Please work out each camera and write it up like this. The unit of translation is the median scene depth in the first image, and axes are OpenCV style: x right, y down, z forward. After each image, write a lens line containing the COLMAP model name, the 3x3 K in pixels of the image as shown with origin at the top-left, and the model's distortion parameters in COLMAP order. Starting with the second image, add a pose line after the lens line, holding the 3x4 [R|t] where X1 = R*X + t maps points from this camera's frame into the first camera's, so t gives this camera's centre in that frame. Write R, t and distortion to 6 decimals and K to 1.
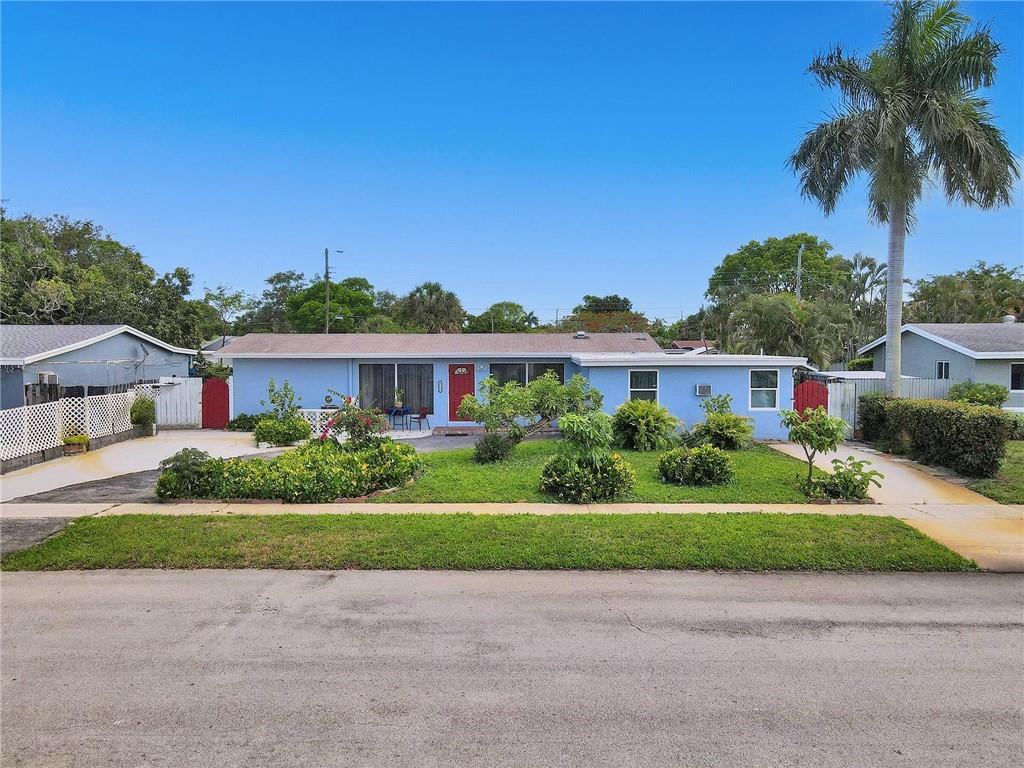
lens RADIAL K [[754.8, 0, 511.7], [0, 754.8, 382.2], [0, 0, 1]] dist [0.012110, -0.005670]
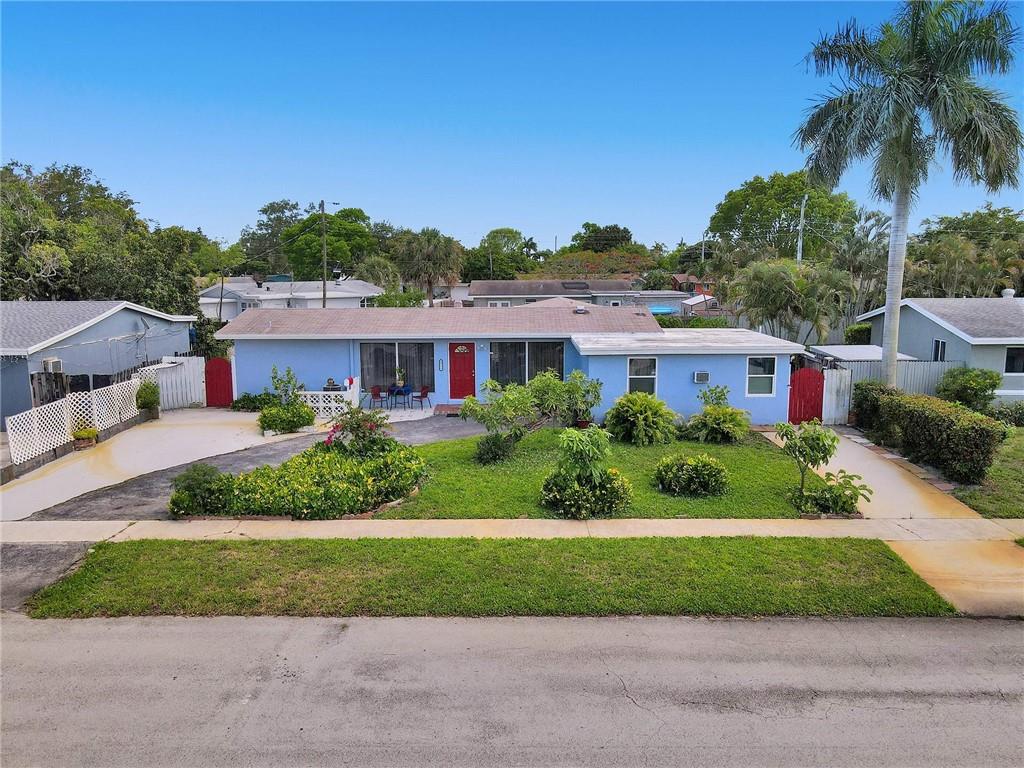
lens RADIAL K [[754.8, 0, 511.6], [0, 754.8, 384.0], [0, 0, 1]] dist [0.012110, -0.005670]
pose [[0.999994, -0.003125, 0.001740, -0.002878], [0.002913, 0.993825, 0.110917, -0.113078], [-0.002076, -0.110911, 0.993828, -0.008030]]
